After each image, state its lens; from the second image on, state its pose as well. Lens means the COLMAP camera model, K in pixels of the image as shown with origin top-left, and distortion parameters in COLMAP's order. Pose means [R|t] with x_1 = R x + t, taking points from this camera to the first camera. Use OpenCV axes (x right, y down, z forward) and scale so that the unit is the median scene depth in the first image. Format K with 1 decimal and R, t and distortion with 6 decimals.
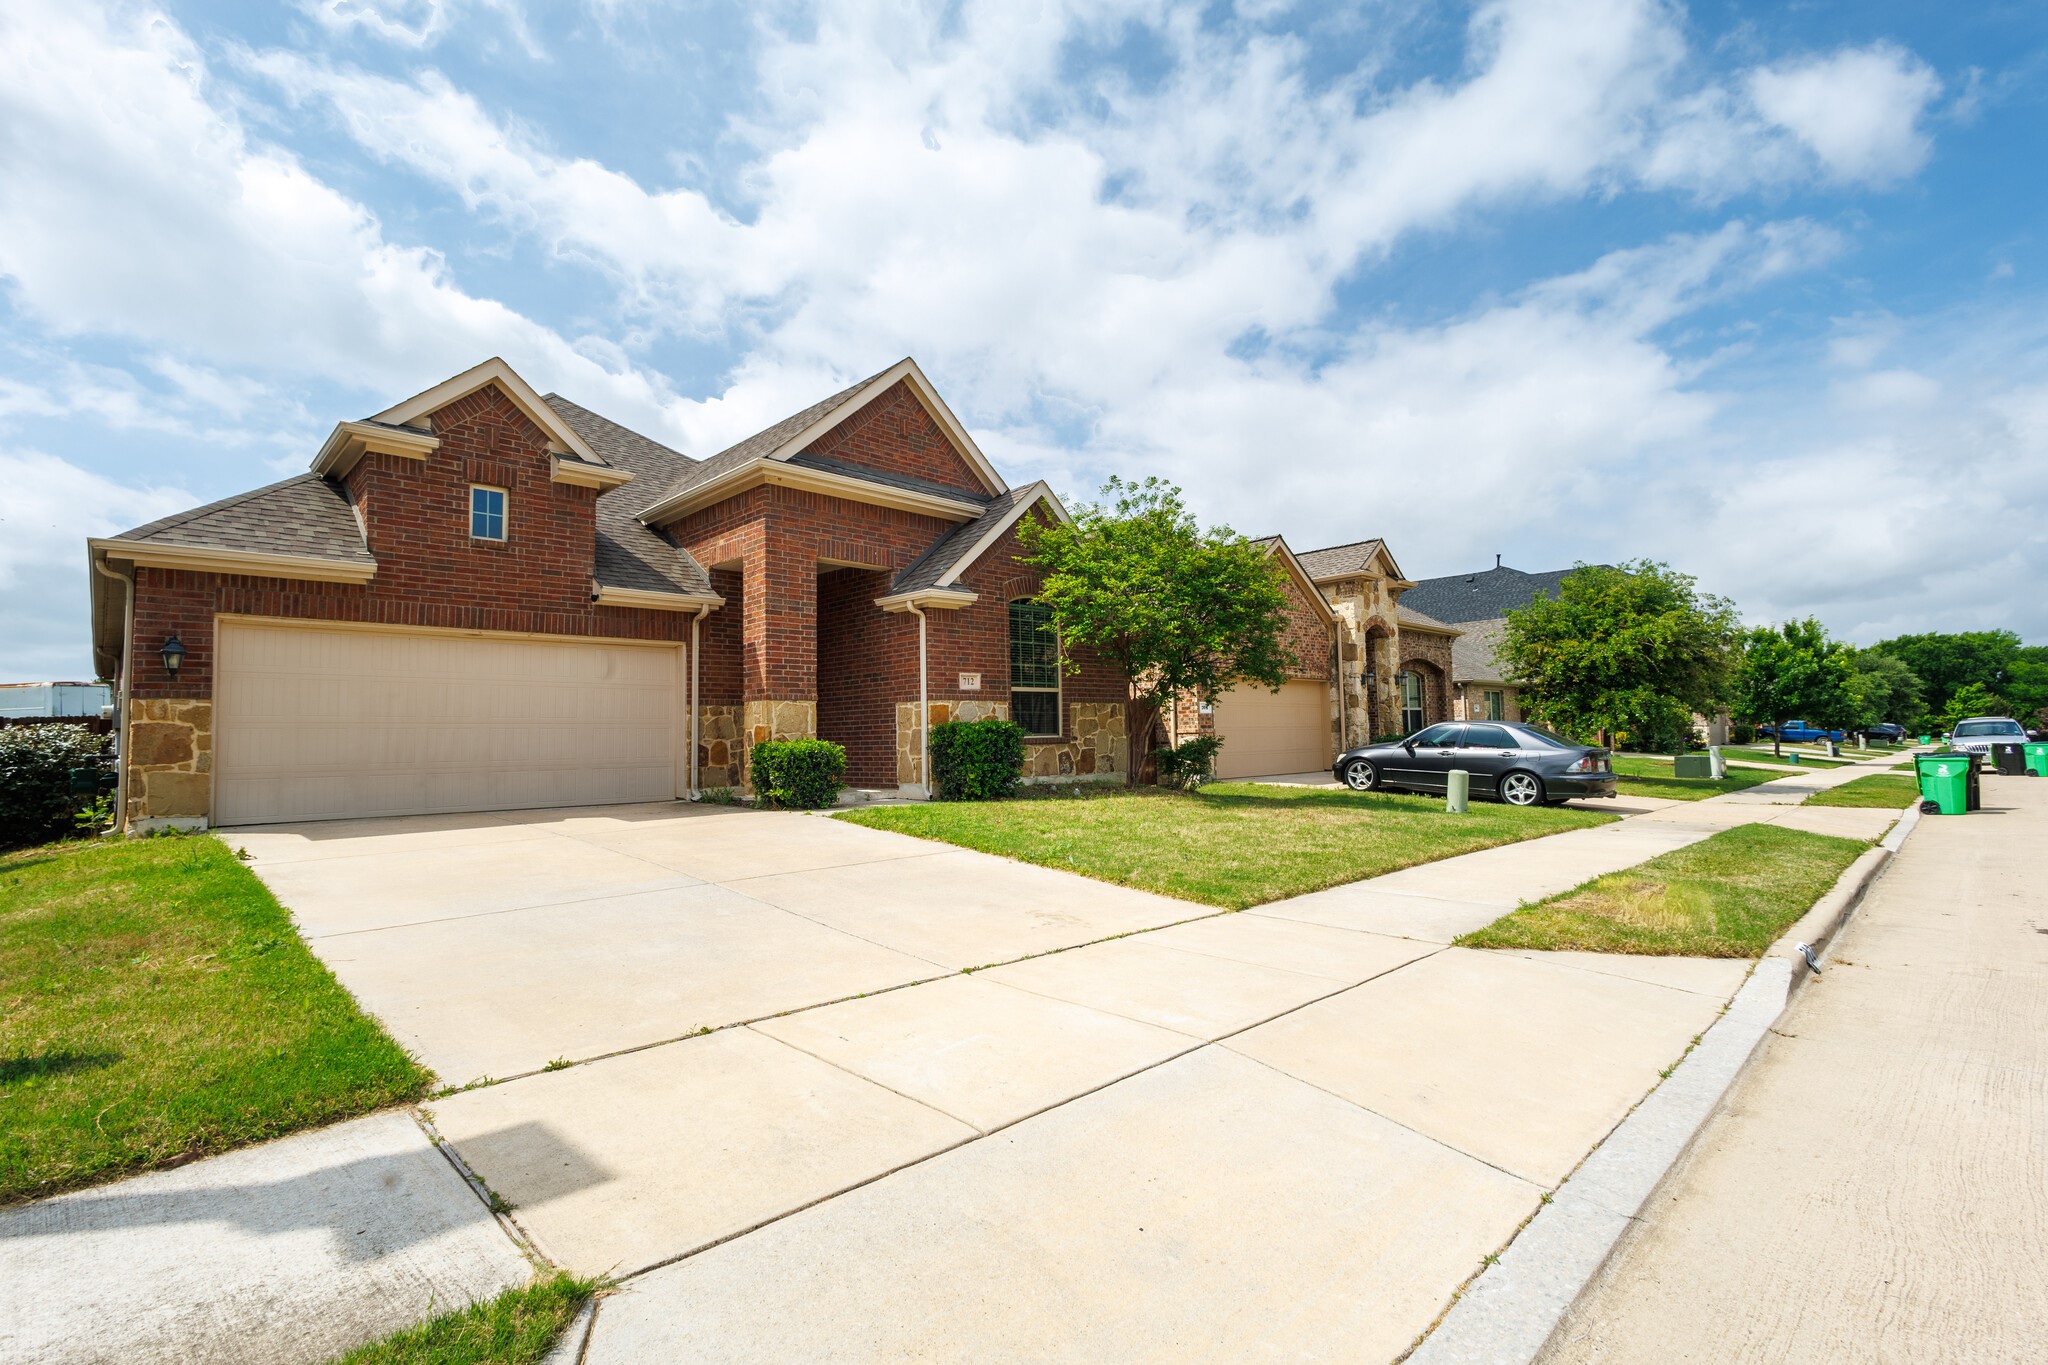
lens RADIAL K [[950.0, 0, 1024.0], [0, 950.0, 682.5], [0, 0, 1]] dist [-0.000340, -0.000052]
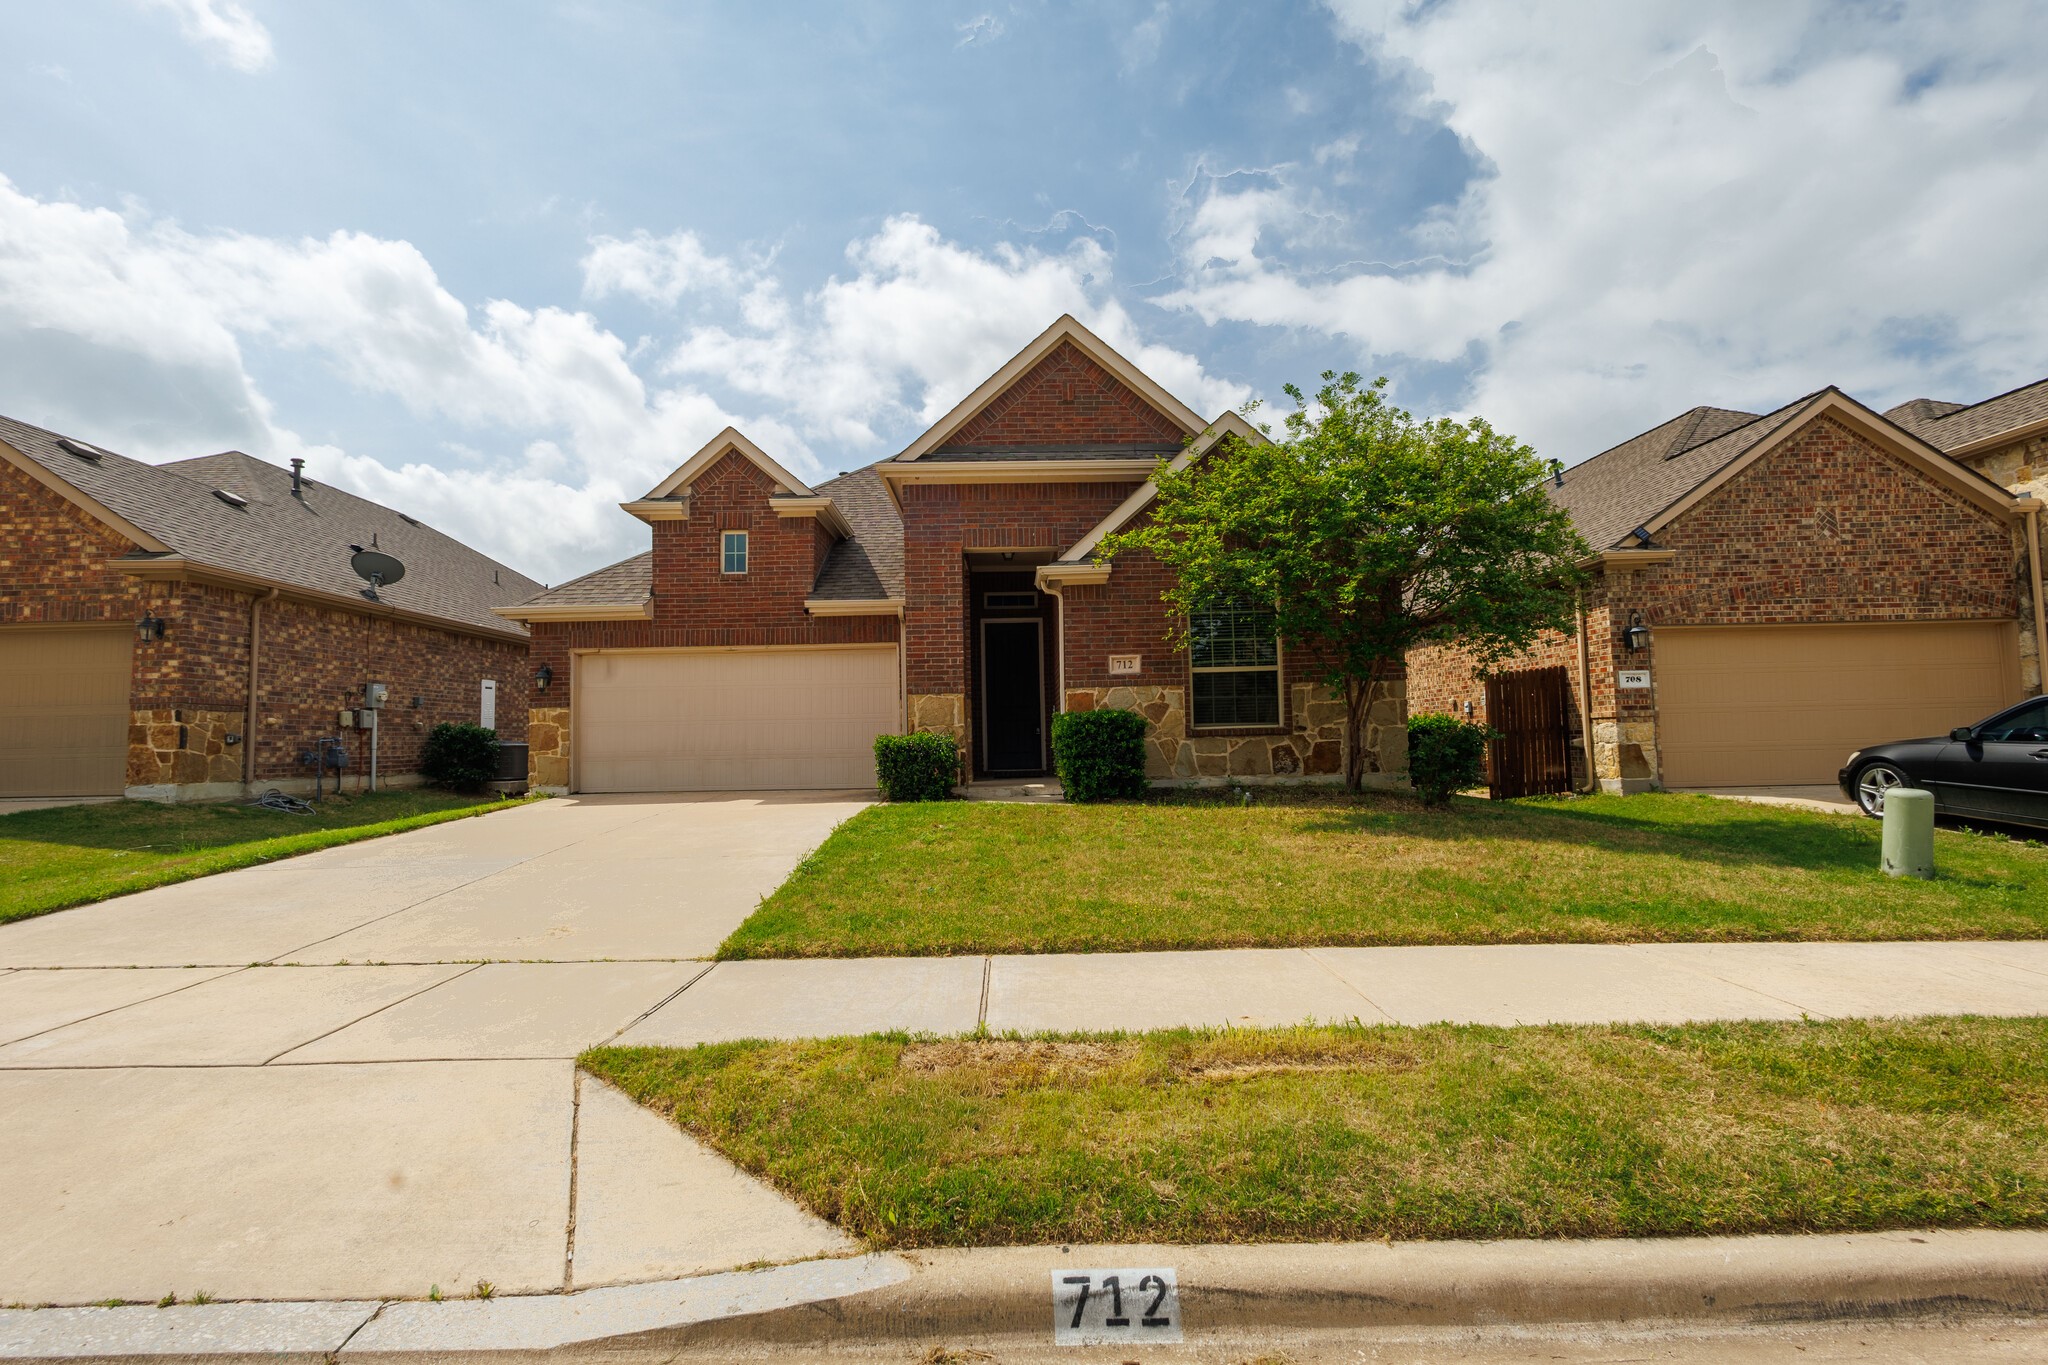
lens RADIAL K [[950.0, 0, 1024.0], [0, 950.0, 682.5], [0, 0, 1]] dist [-0.000340, -0.000052]
pose [[0.711045, -0.038188, -0.702109, 0.495345], [0.049545, 0.998763, -0.004148, 0.014483], [0.701399, -0.031836, 0.712057, 0.317532]]
